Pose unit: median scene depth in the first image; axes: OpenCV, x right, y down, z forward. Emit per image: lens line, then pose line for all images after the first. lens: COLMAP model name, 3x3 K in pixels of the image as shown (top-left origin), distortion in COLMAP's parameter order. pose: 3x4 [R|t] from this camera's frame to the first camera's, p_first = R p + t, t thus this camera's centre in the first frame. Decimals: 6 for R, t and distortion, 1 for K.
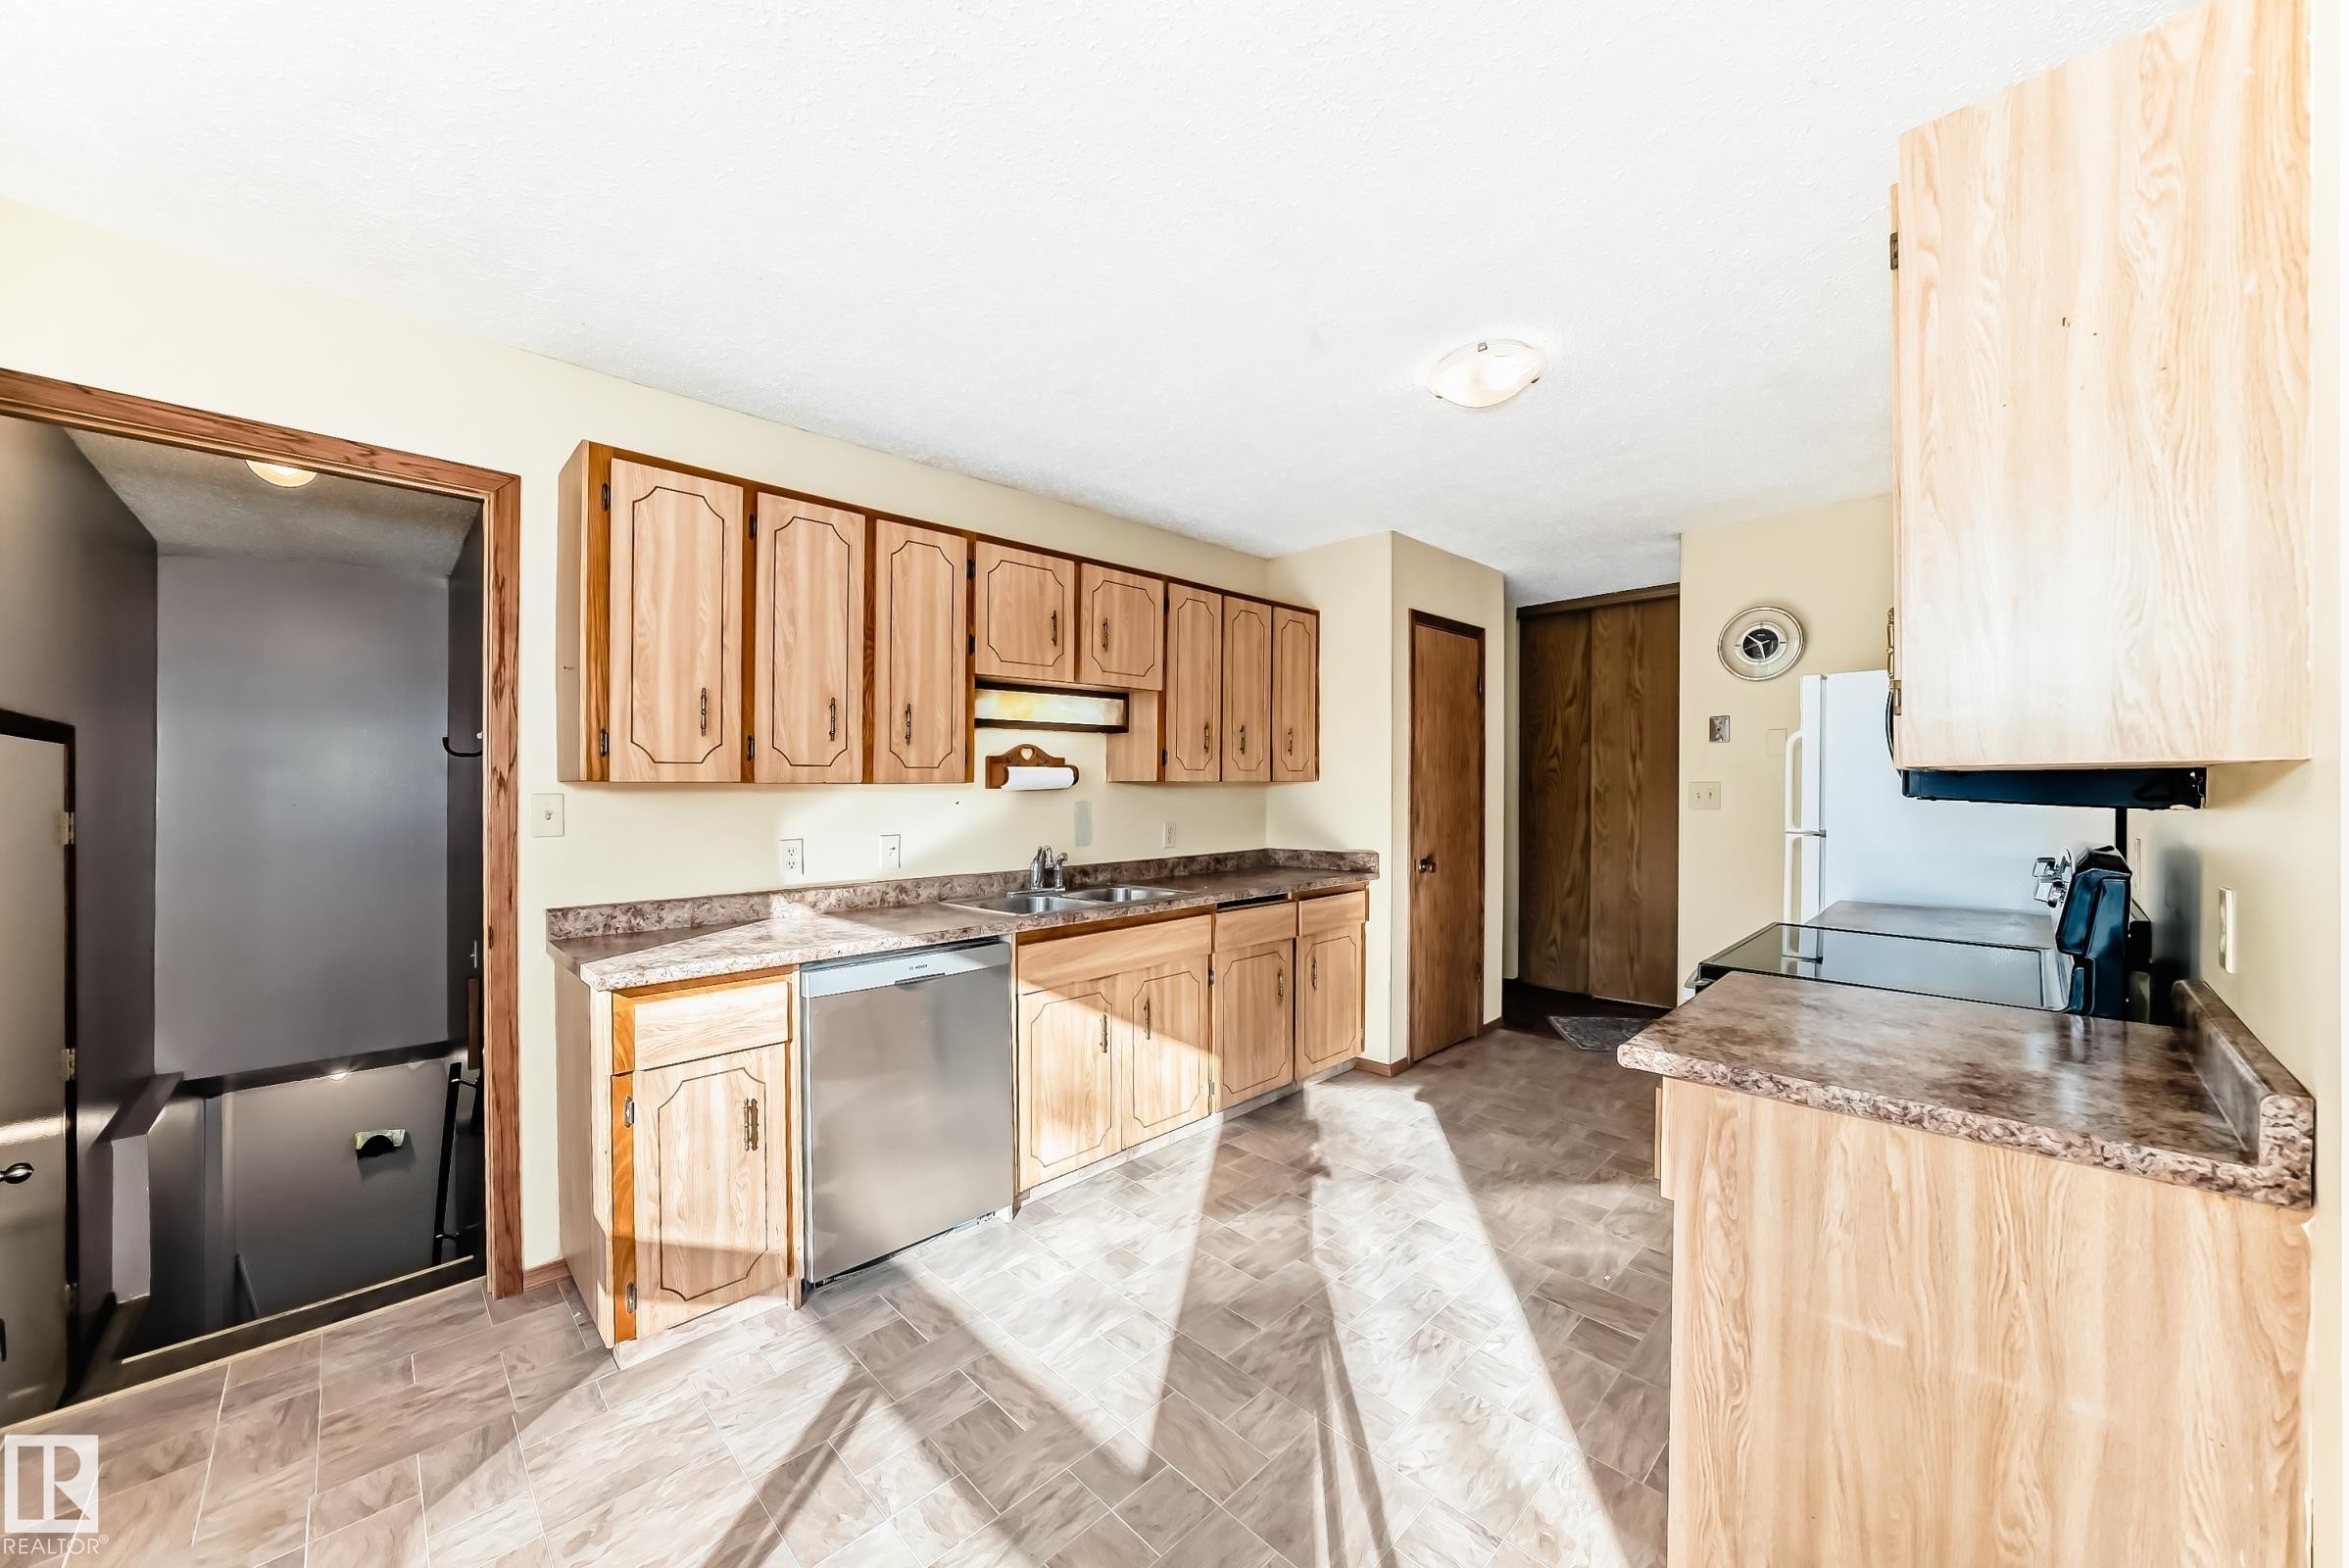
lens RADIAL K [[847.9, 0, 1180.0], [0, 847.9, 787.3], [0, 0, 1]] dist [-0.026484, 0.007363]
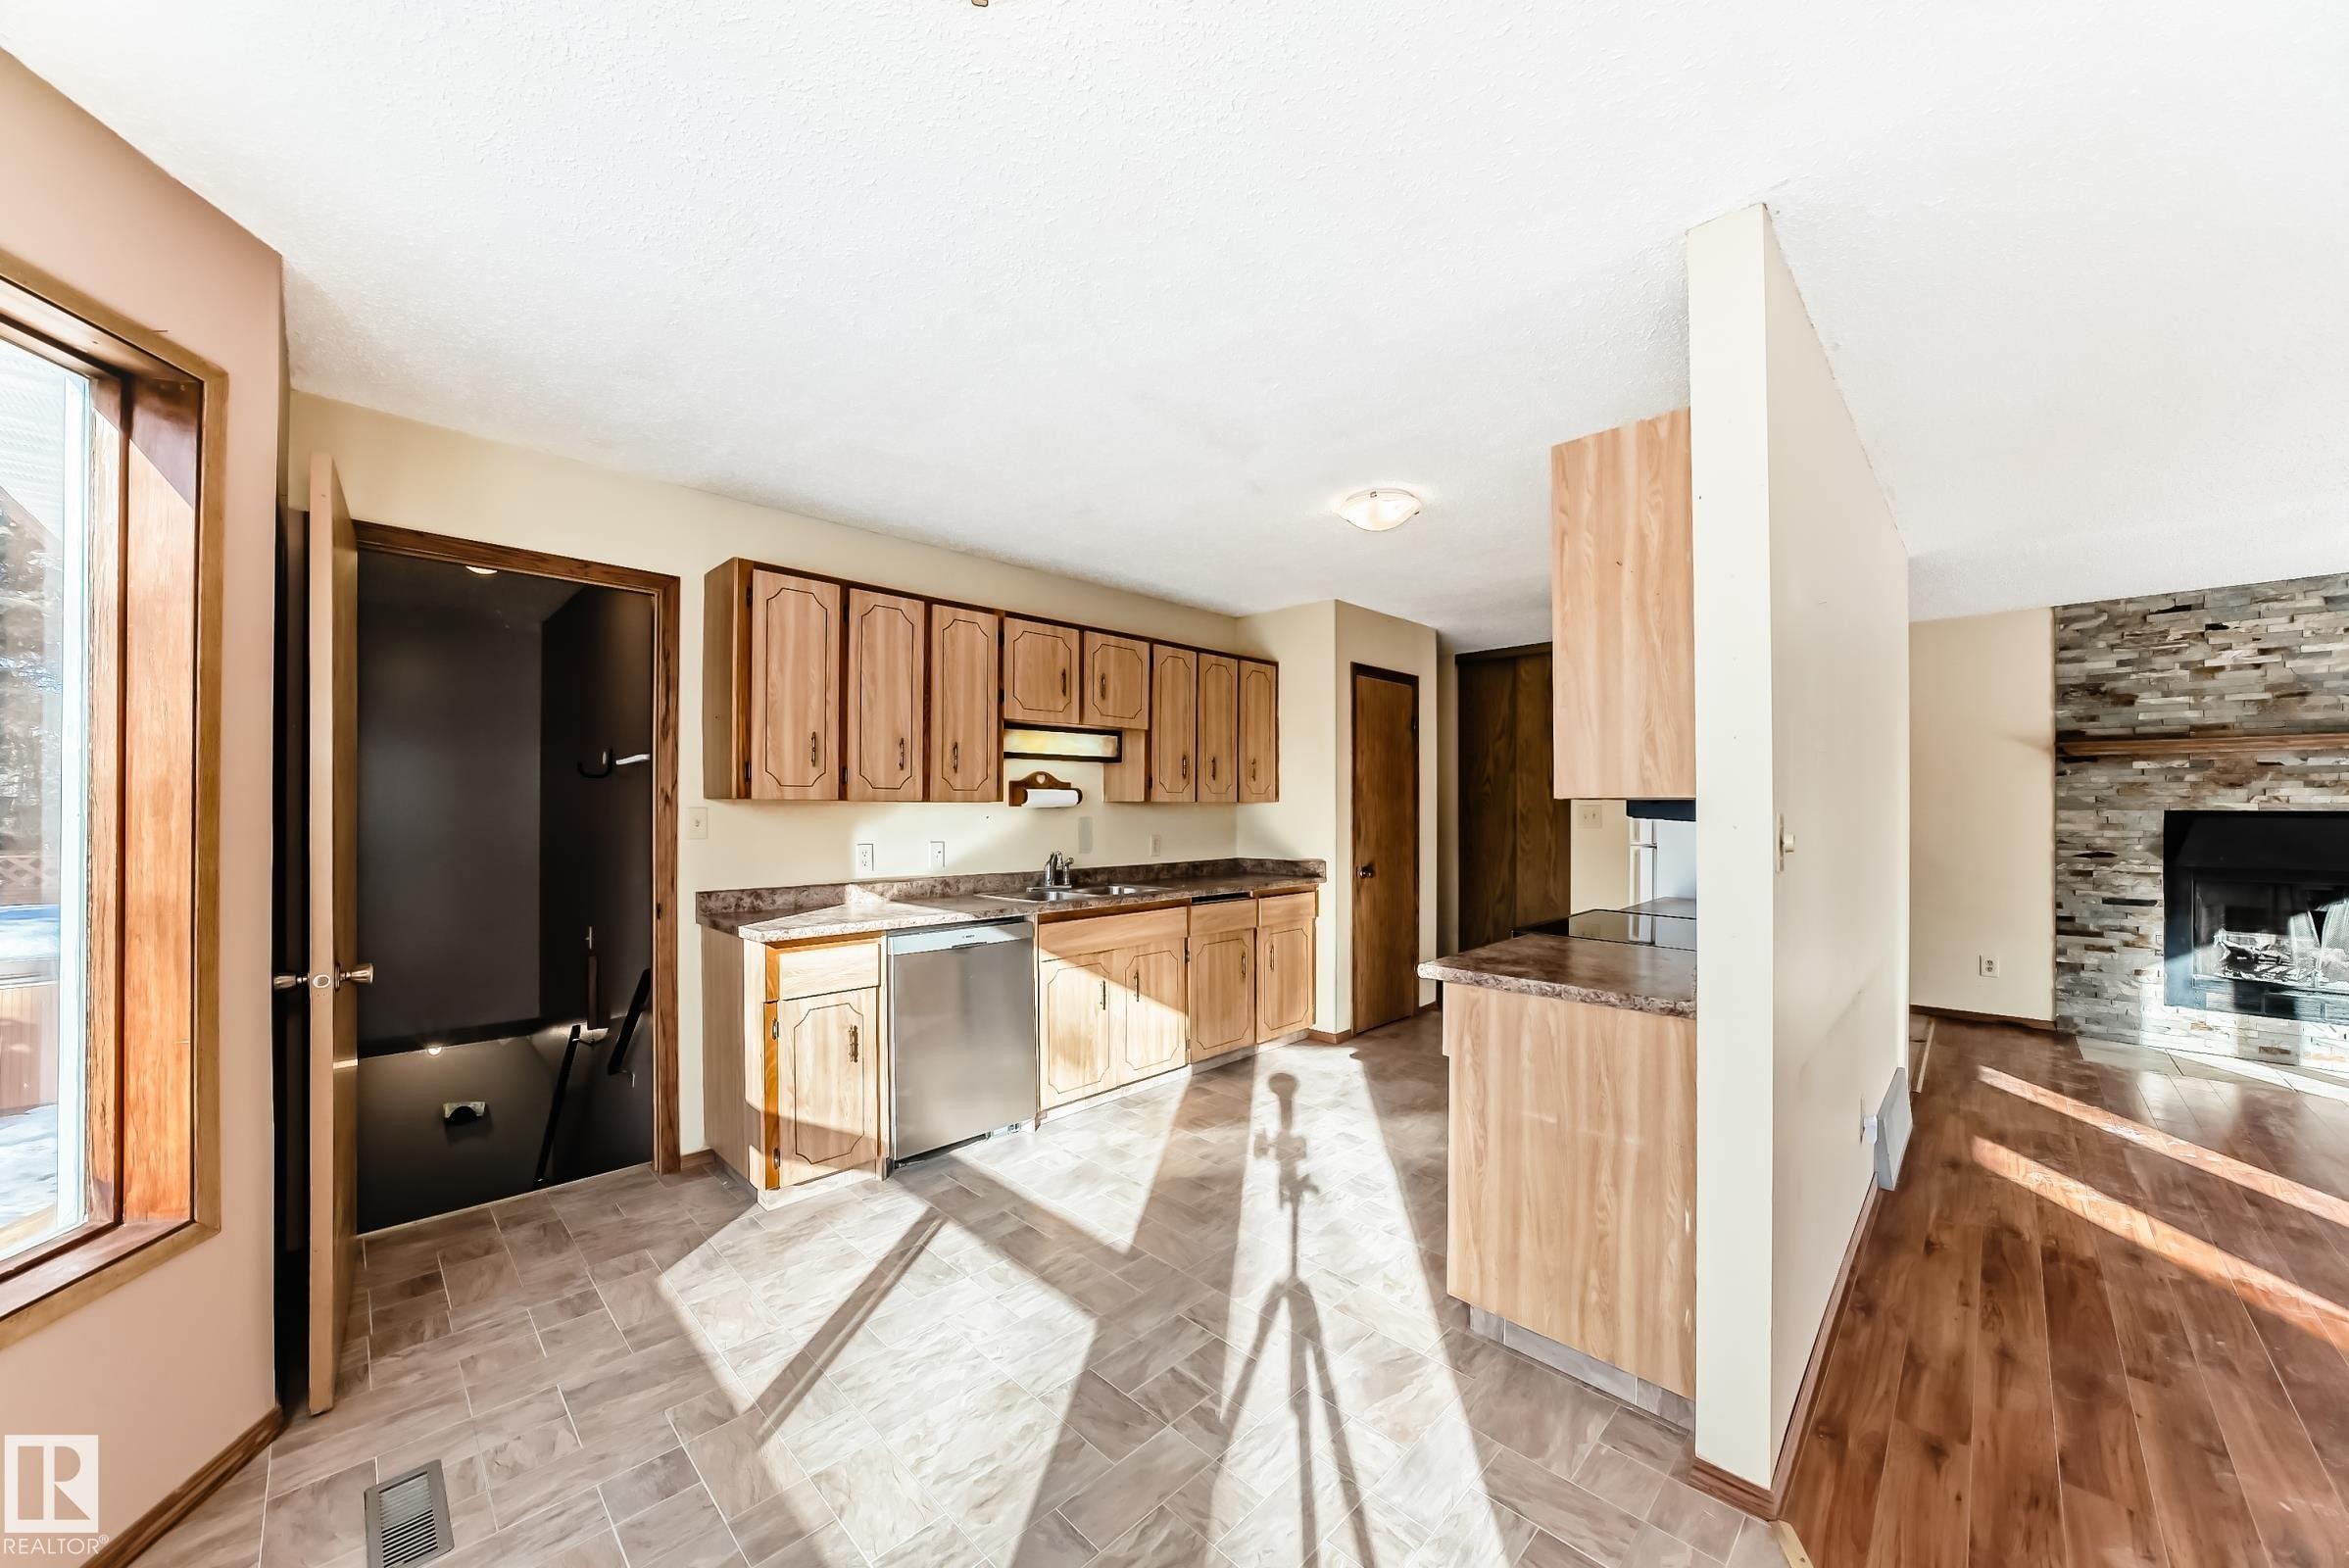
lens RADIAL K [[847.9, 0, 1182.4], [0, 847.9, 801.8], [0, 0, 1]] dist [-0.026484, 0.007363]
pose [[0.999917, 0.005417, 0.011728, 0.019005], [-0.005361, 0.999974, -0.004816, -0.000871], [-0.011754, 0.004753, 0.999920, -0.342192]]
